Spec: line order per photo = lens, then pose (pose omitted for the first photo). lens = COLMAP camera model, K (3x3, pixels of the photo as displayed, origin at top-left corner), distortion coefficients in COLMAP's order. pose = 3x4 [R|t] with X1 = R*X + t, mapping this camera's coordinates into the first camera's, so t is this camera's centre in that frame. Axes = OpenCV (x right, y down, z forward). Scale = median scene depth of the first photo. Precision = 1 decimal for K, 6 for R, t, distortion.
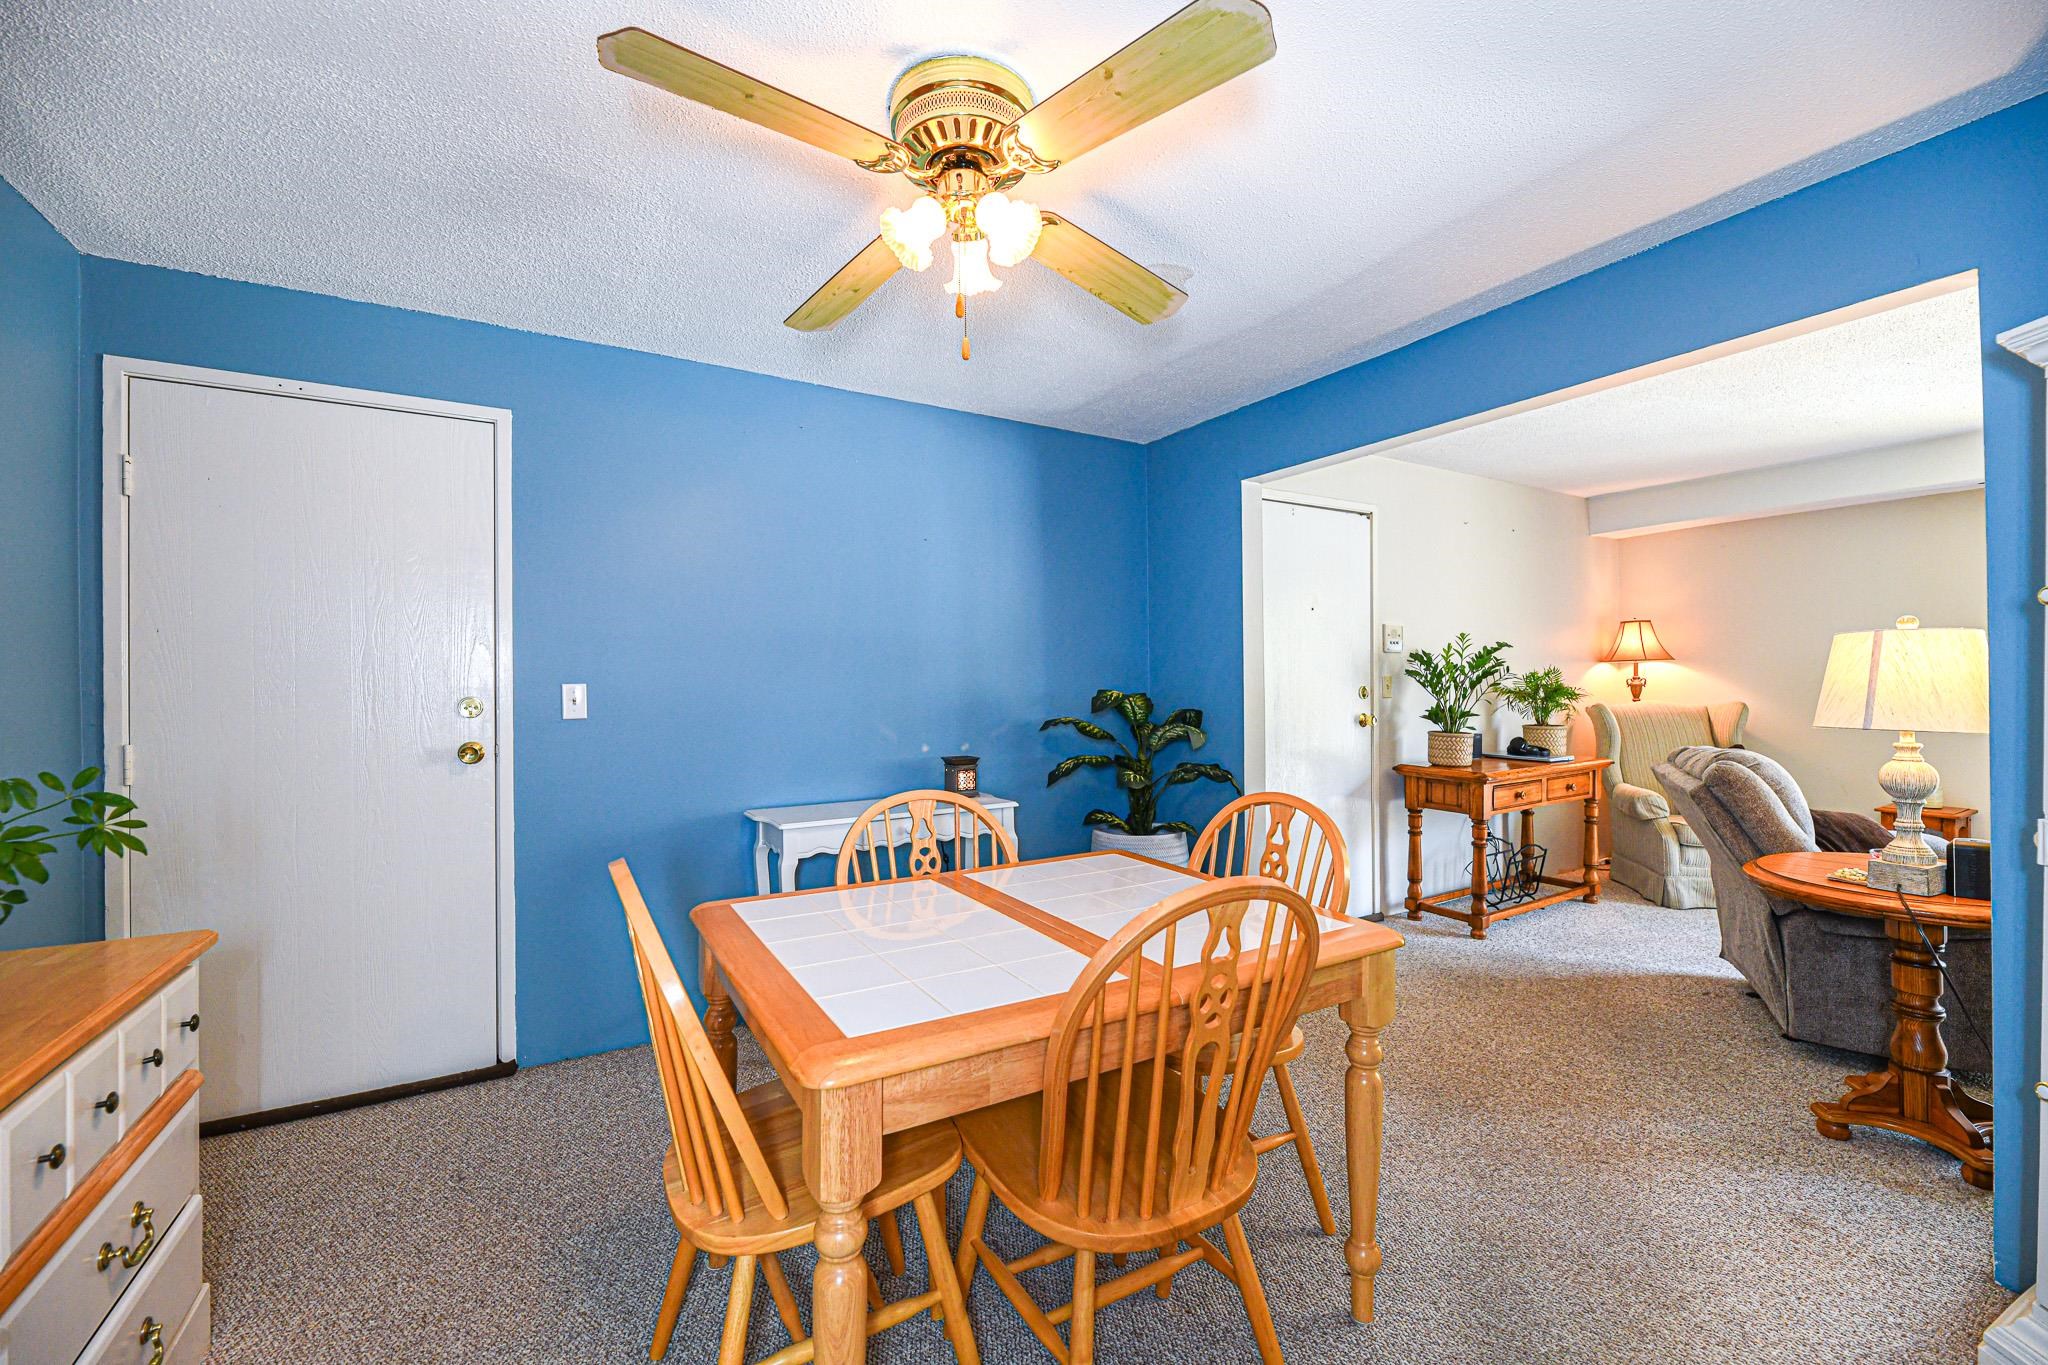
lens RADIAL K [[822.6, 0, 1028.0], [0, 822.6, 681.1], [0, 0, 1]] dist [-0.002371, -0.000454]
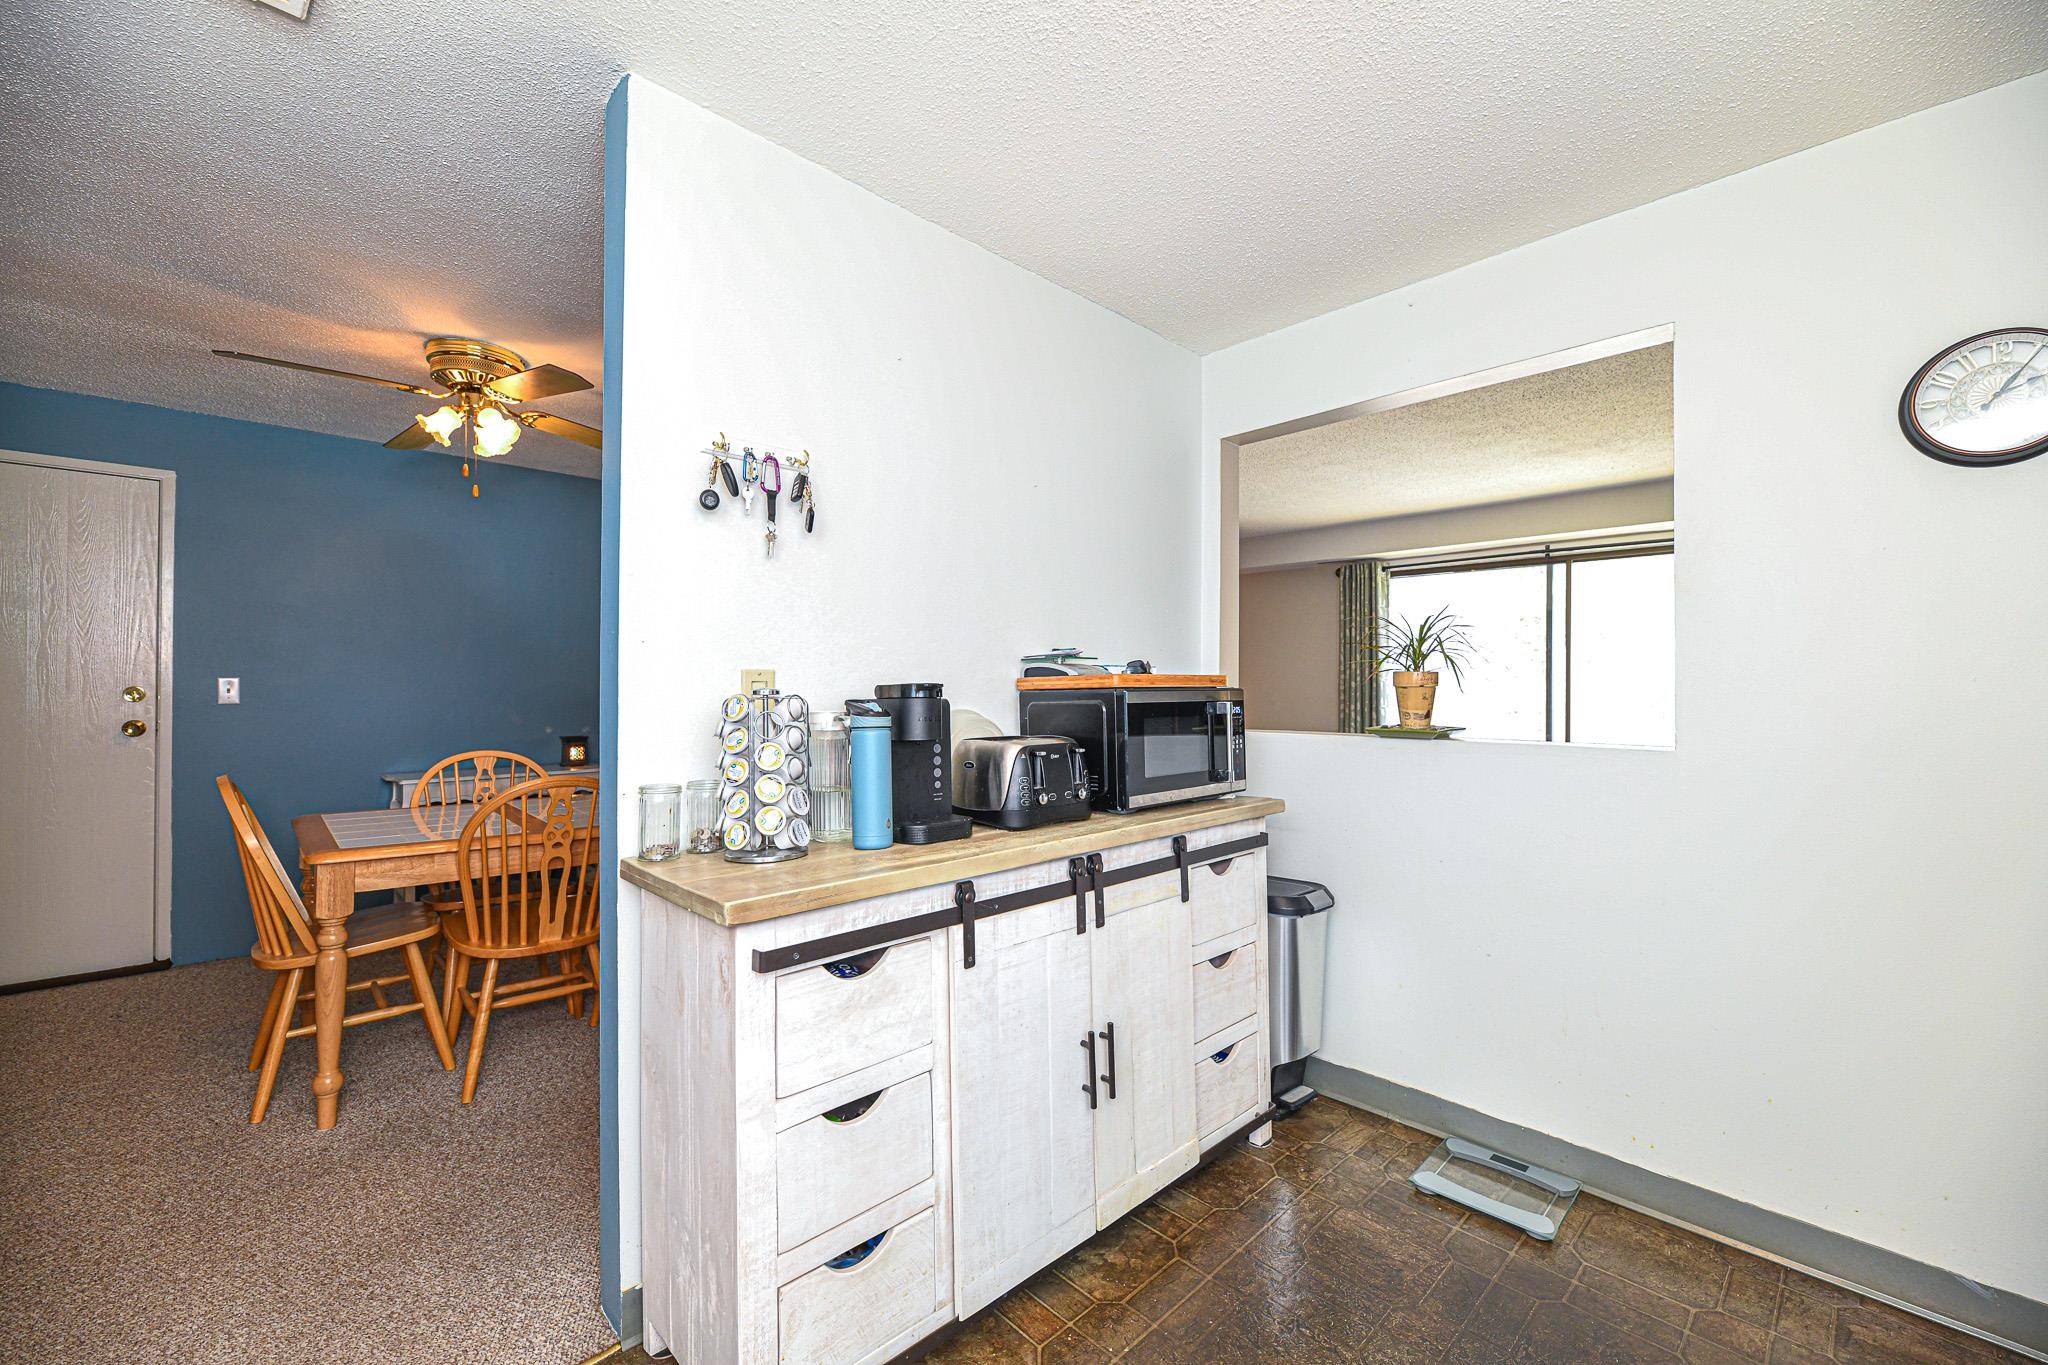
lens RADIAL K [[822.6, 0, 1028.0], [0, 822.6, 681.1], [0, 0, 1]] dist [-0.002371, -0.000454]
pose [[0.975087, 0.014322, 0.221361, 0.618500], [-0.013602, 0.999896, -0.004779, -0.003952], [-0.221406, 0.001649, 0.975180, -0.867299]]
